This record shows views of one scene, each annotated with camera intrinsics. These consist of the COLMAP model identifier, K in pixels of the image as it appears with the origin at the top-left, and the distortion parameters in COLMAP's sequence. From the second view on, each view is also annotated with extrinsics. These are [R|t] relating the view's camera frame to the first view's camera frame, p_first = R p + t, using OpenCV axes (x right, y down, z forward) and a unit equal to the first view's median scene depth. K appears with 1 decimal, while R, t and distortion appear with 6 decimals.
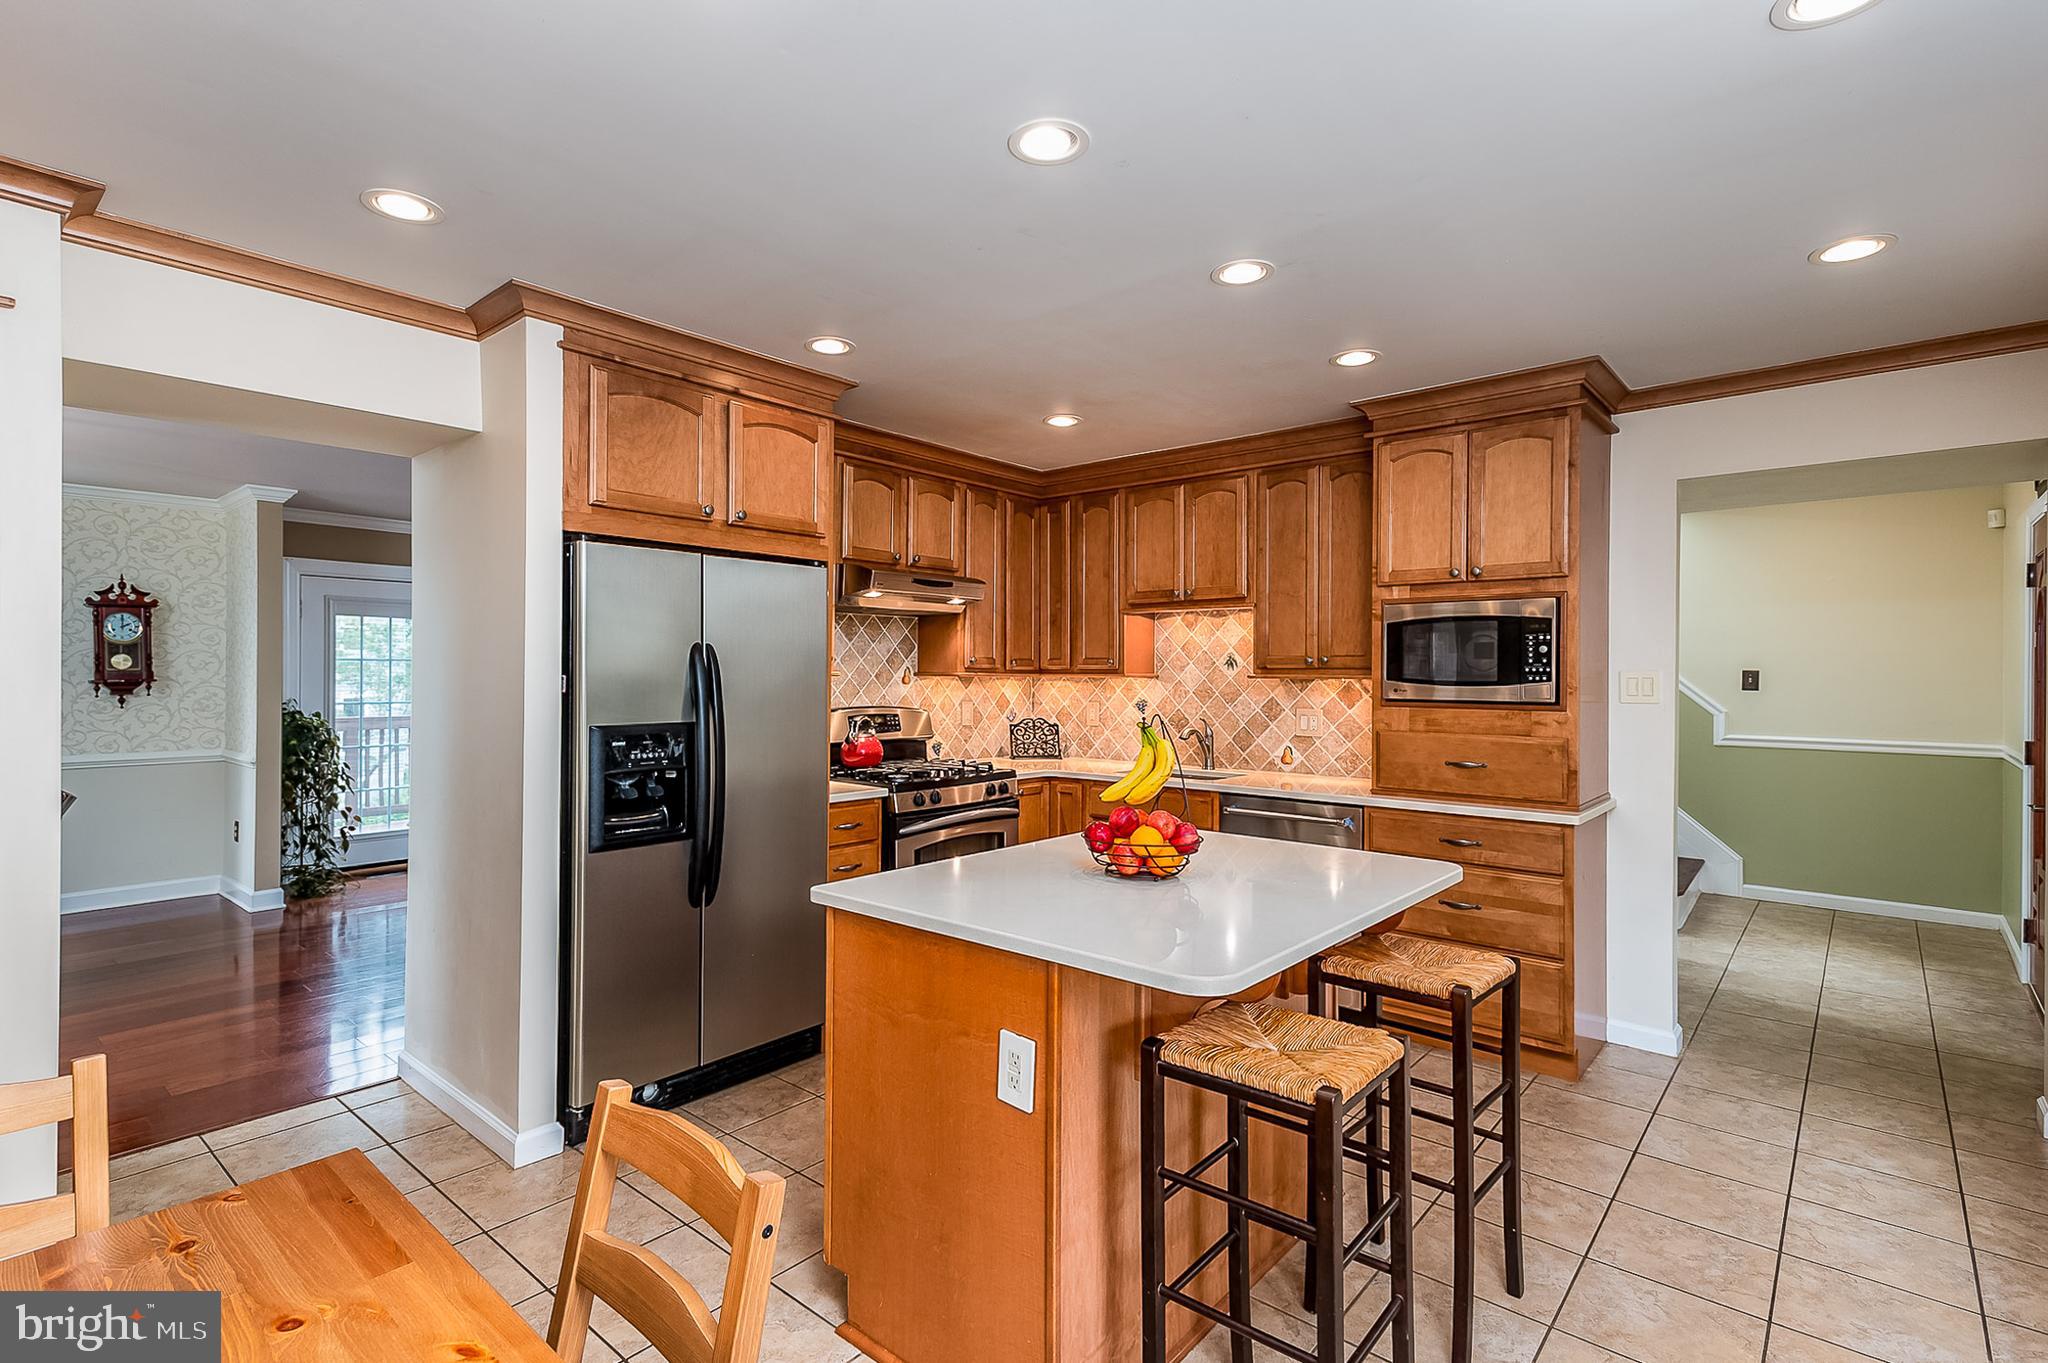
lens RADIAL K [[964.2, 0, 1006.3], [0, 964.2, 673.2], [0, 0, 1]] dist [0.028134, -0.004360]
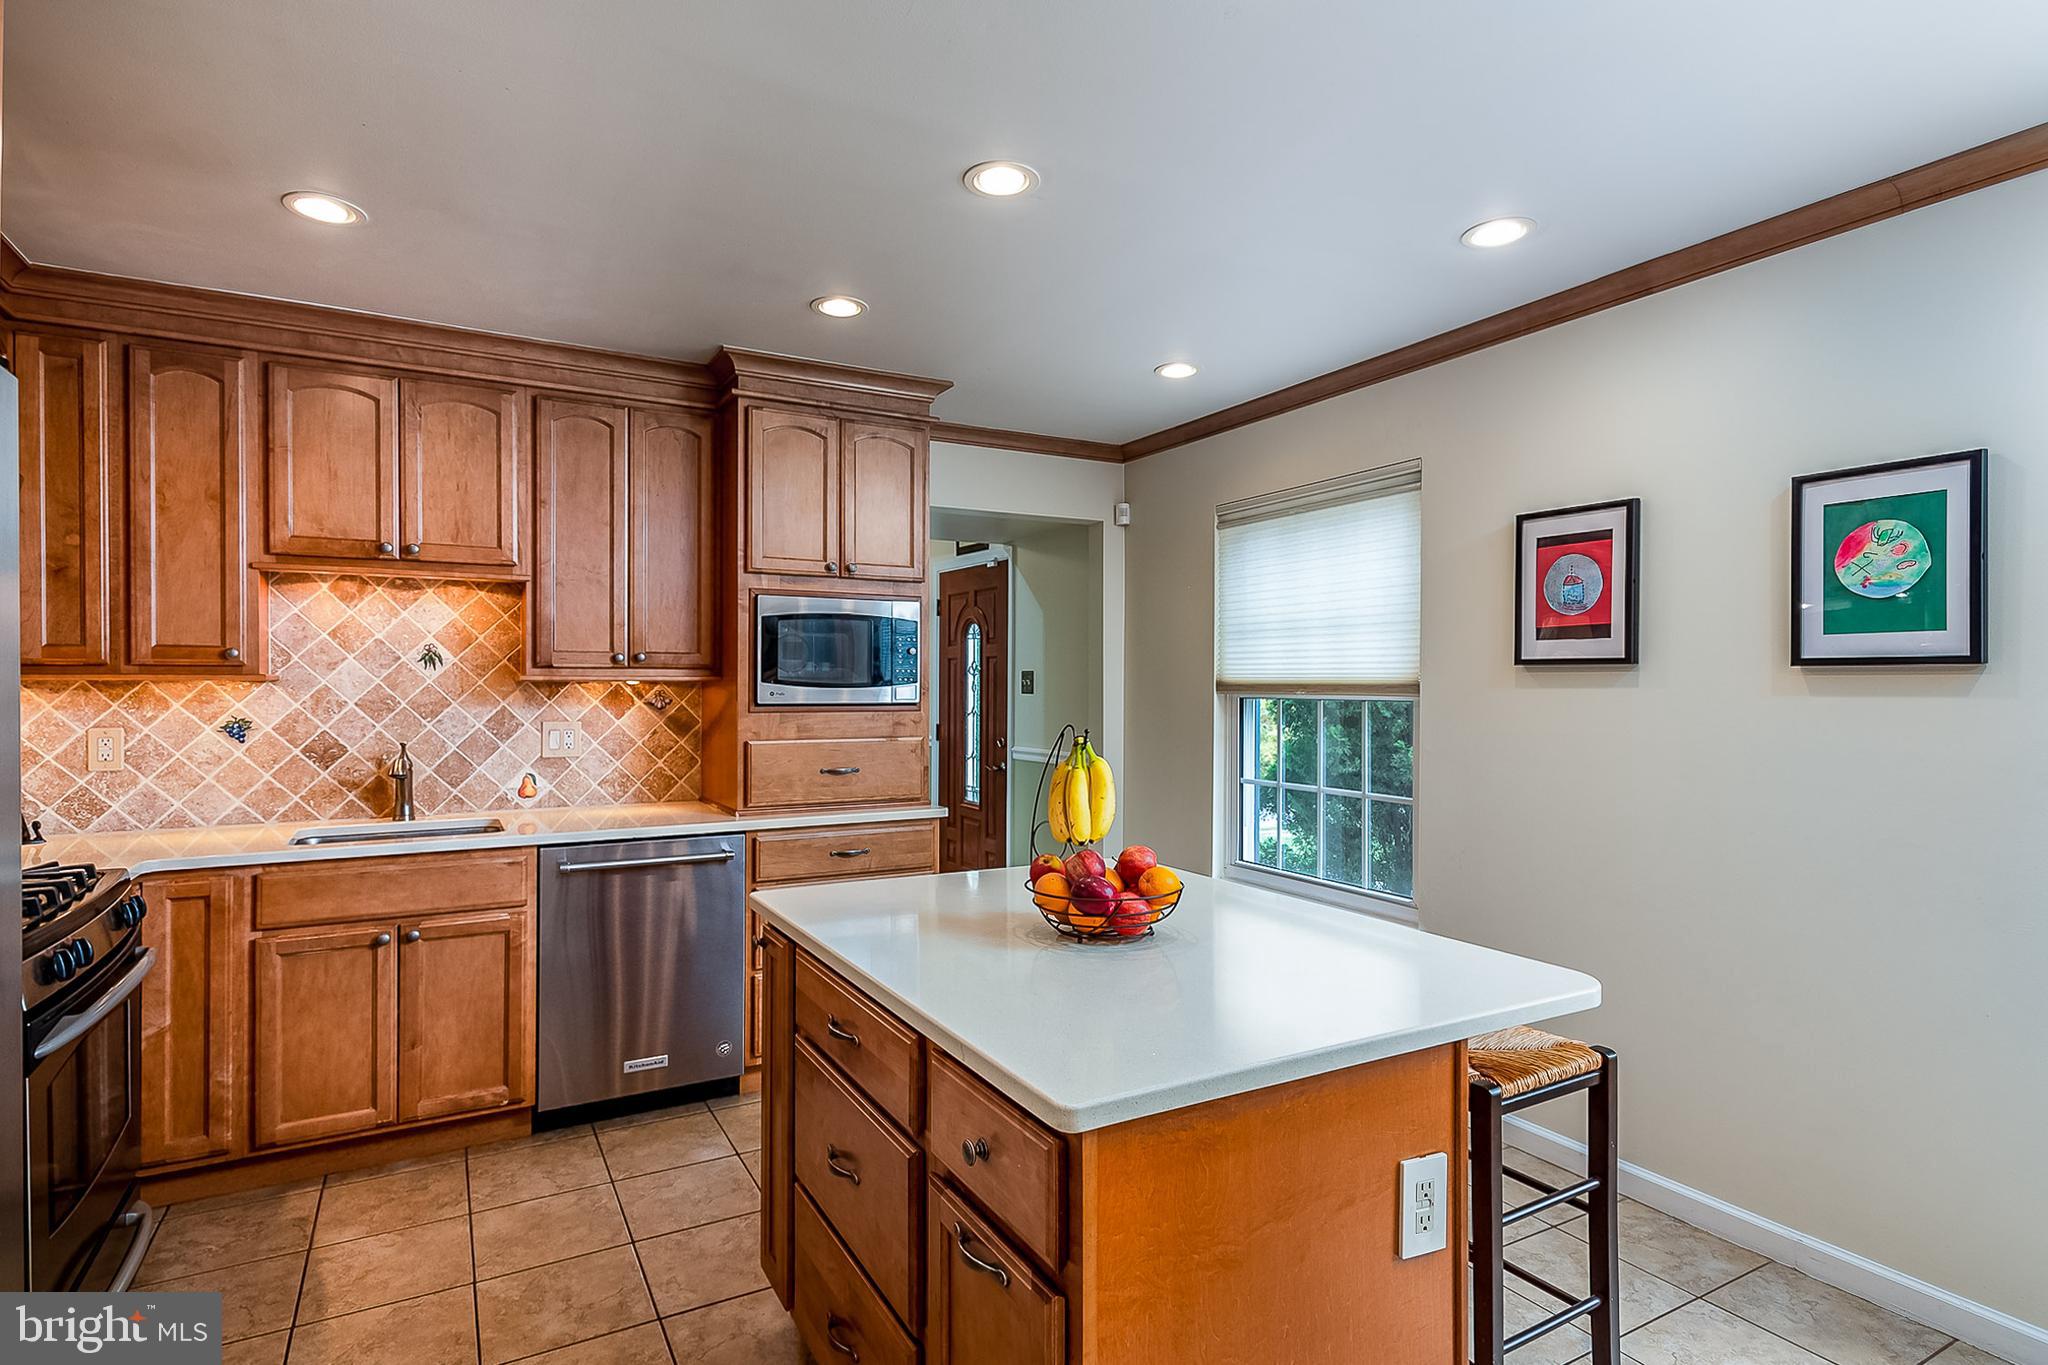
lens RADIAL K [[1033.9, 0, 1008.1], [0, 1033.9, 677.8], [0, 0, 1]] dist [0.010099, -0.002770]
pose [[0.349151, -0.003403, 0.937060, -0.318345], [-0.000588, 0.999992, 0.003850, -0.000282], [-0.937066, -0.001896, 0.349146, 0.380865]]
